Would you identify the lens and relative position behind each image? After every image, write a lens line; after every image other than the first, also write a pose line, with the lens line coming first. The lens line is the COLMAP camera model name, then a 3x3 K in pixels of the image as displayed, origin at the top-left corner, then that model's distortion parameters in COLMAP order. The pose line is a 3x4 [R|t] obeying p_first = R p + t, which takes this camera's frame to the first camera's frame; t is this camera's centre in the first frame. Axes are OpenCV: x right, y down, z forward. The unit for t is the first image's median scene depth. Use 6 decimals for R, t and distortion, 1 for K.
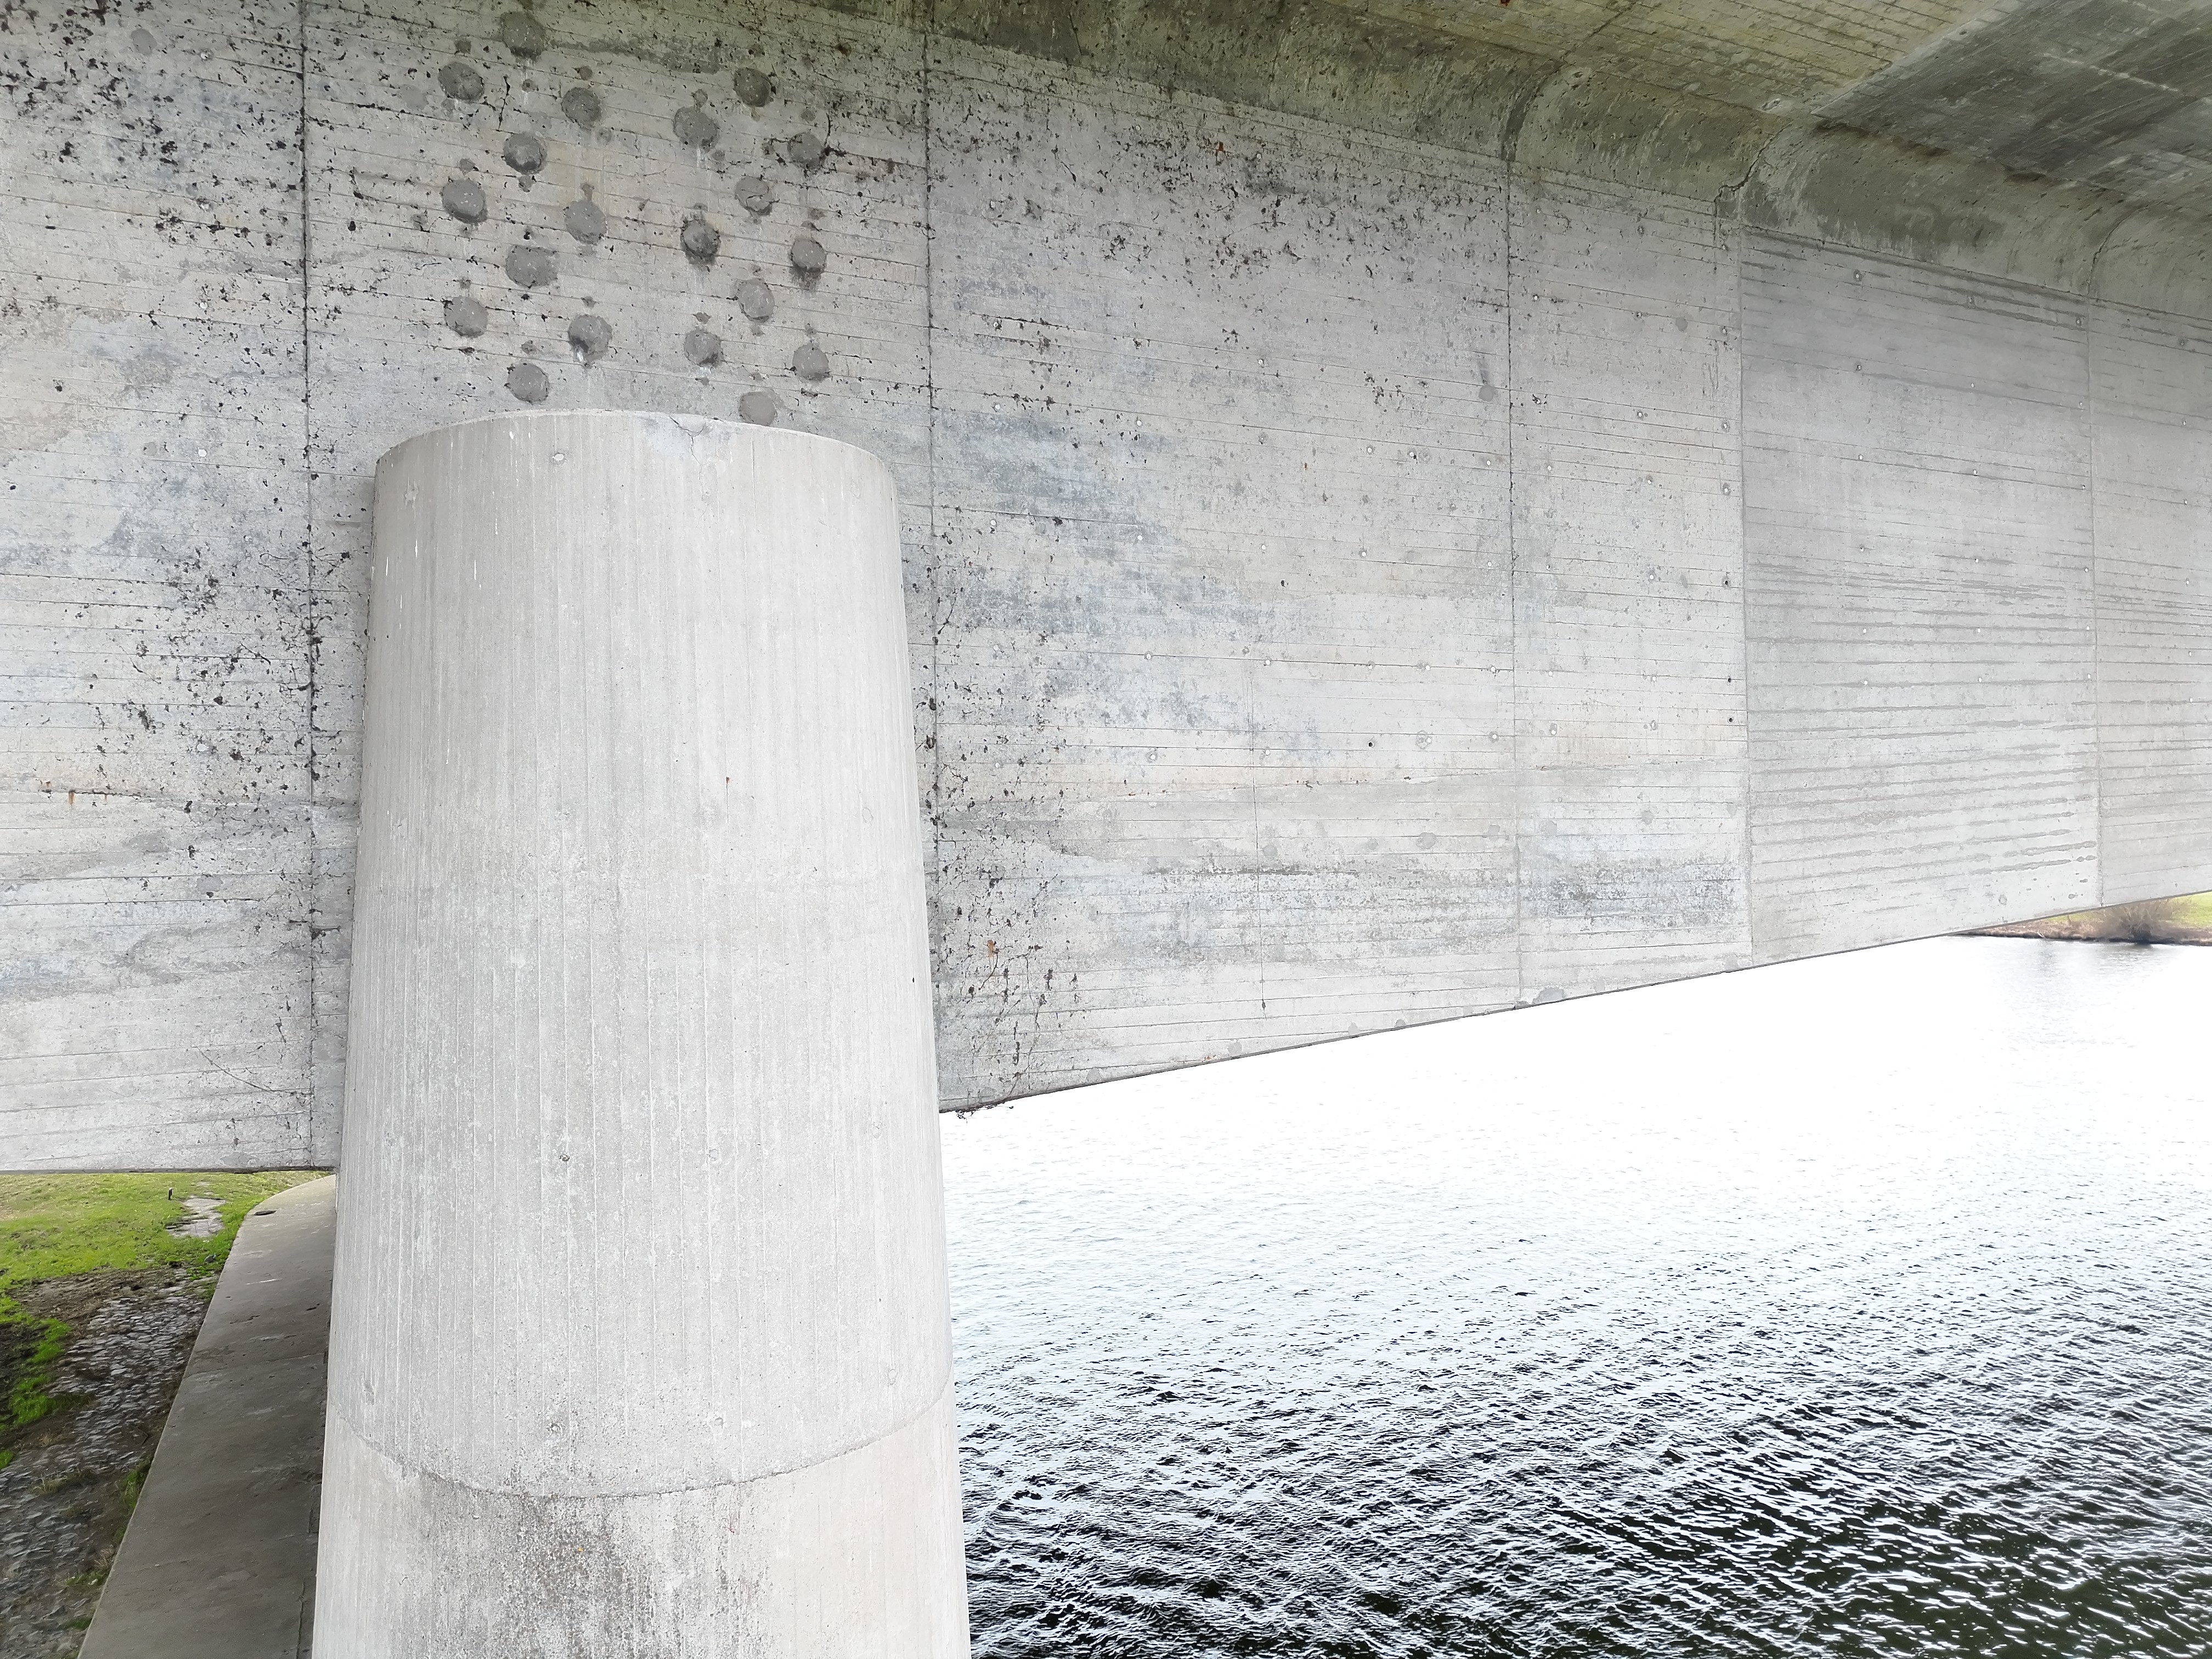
lens RADIAL K [[1523.1, 0, 1091.2], [0, 1523.1, 827.0], [0, 0, 1]] dist [0.100404, -0.094524]
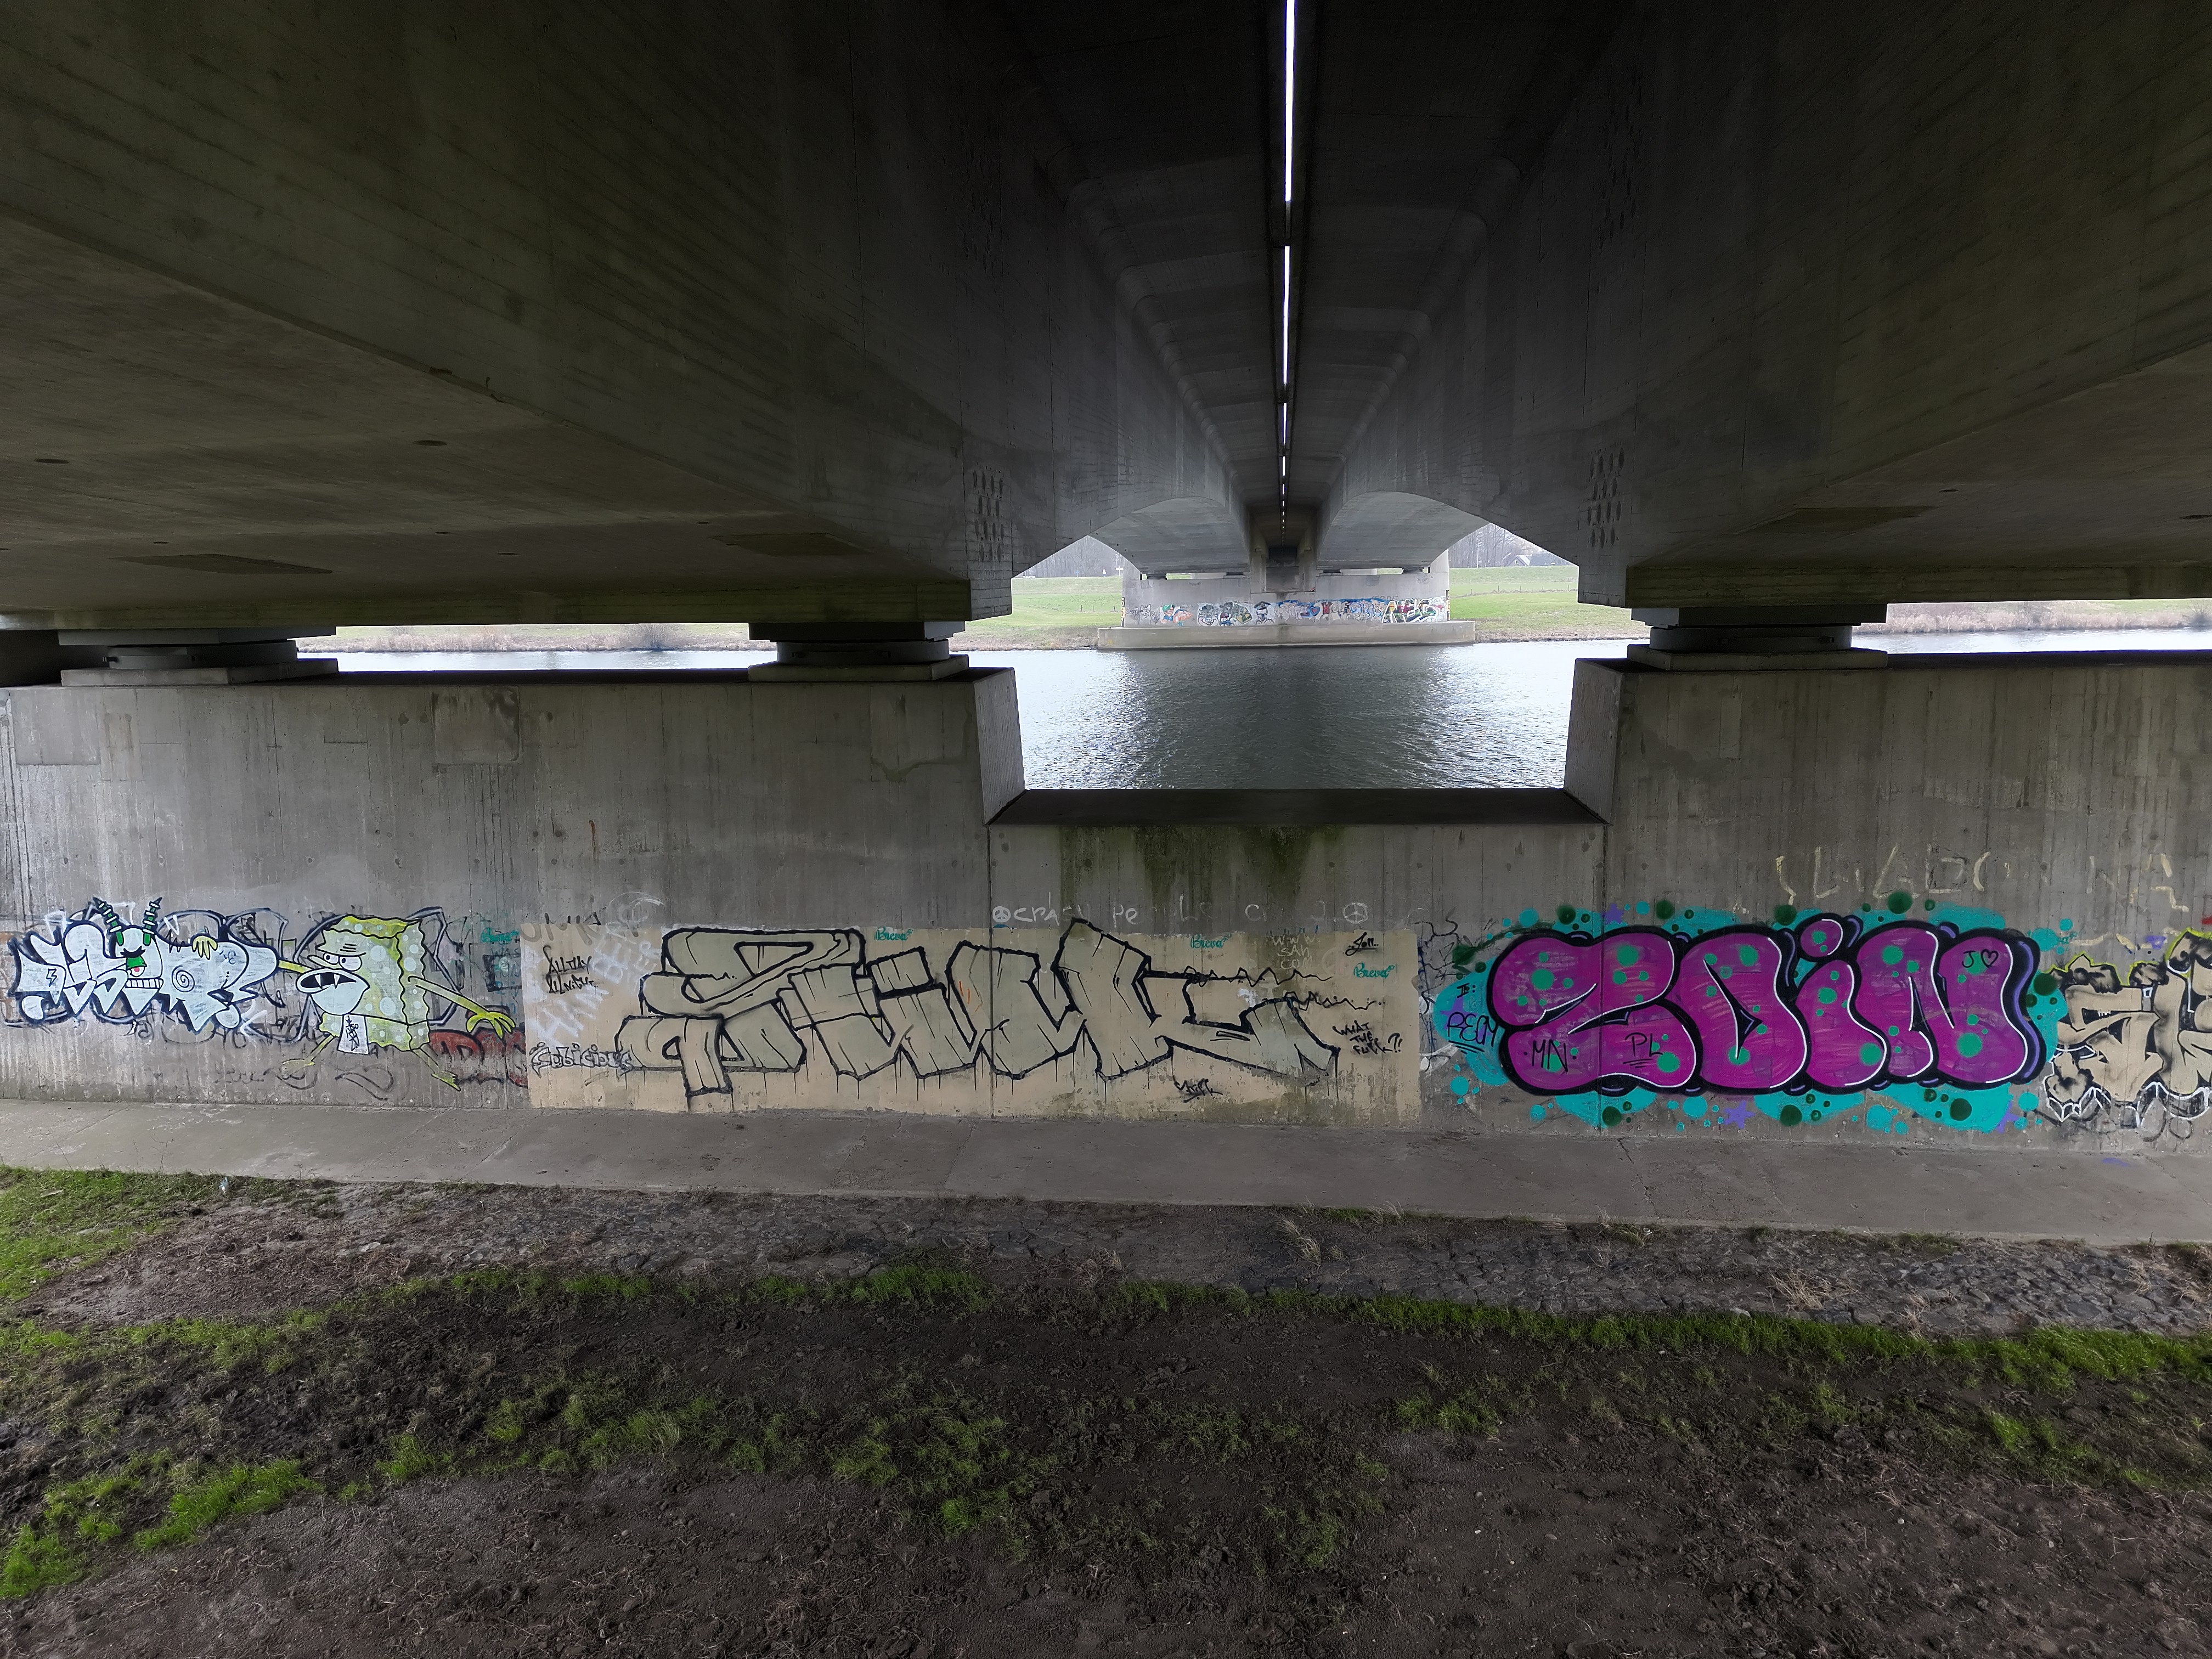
lens RADIAL K [[1535.0, 0, 1094.0], [0, 1535.0, 825.2], [0, 0, 1]] dist [0.089064, -0.081131]
pose [[0.525520, -0.134553, 0.840074, -3.063328], [-0.006611, 0.986739, 0.162180, 0.200317], [-0.850756, -0.090782, 0.517662, 1.652966]]
